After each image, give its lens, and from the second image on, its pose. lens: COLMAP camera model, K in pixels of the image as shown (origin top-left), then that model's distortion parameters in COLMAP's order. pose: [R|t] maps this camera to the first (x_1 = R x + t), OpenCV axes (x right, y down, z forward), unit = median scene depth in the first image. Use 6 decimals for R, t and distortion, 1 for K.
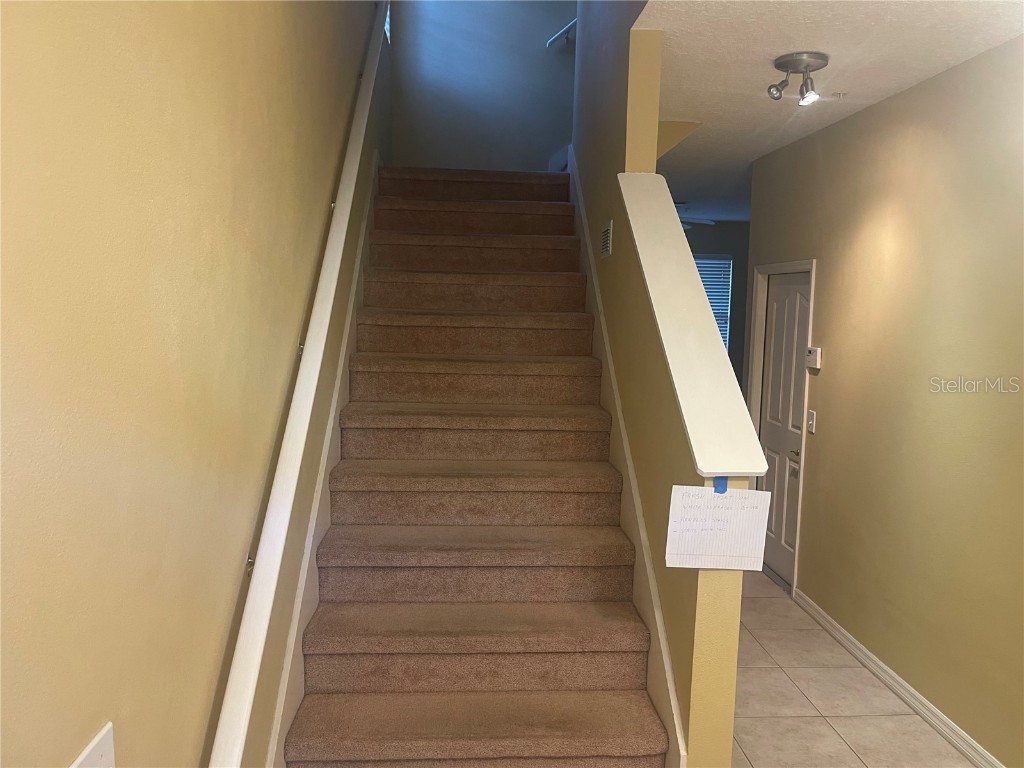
lens RADIAL K [[768.3, 0, 517.2], [0, 768.3, 382.2], [0, 0, 1]] dist [0.049791, -0.056875]
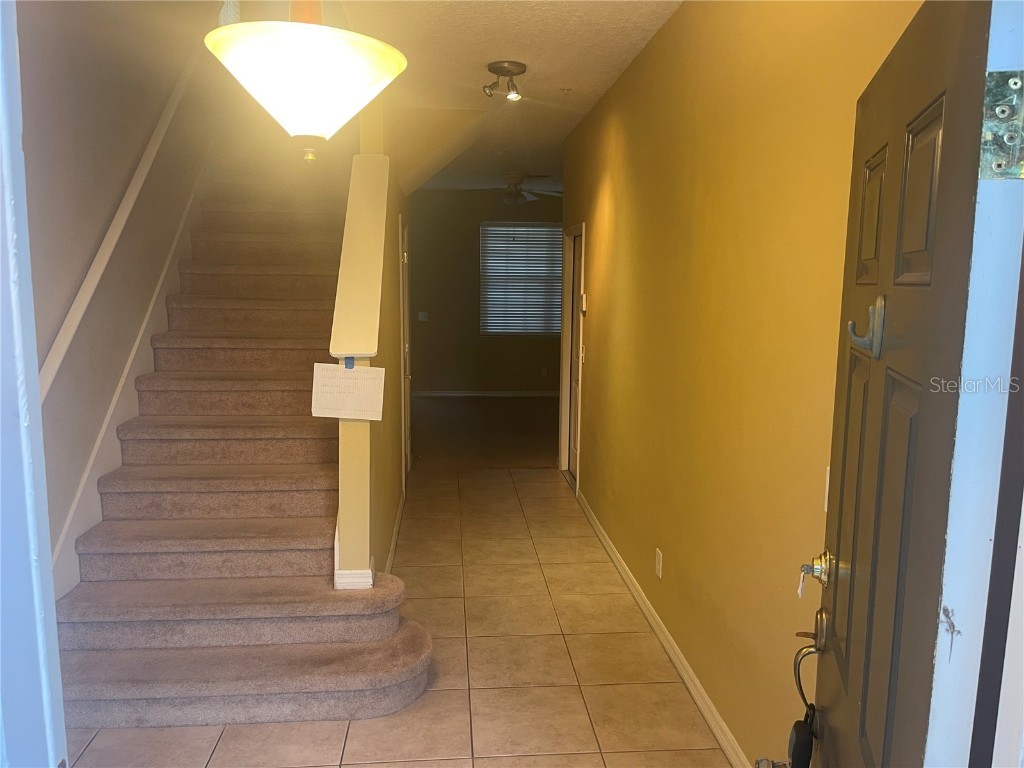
lens RADIAL K [[768.3, 0, 511.0], [0, 768.3, 388.4], [0, 0, 1]] dist [0.049791, -0.056875]
pose [[0.999834, -0.015474, 0.009597, 0.437522], [0.015090, 0.999127, 0.038954, 0.098622], [-0.010191, -0.038803, 0.999195, -0.412073]]
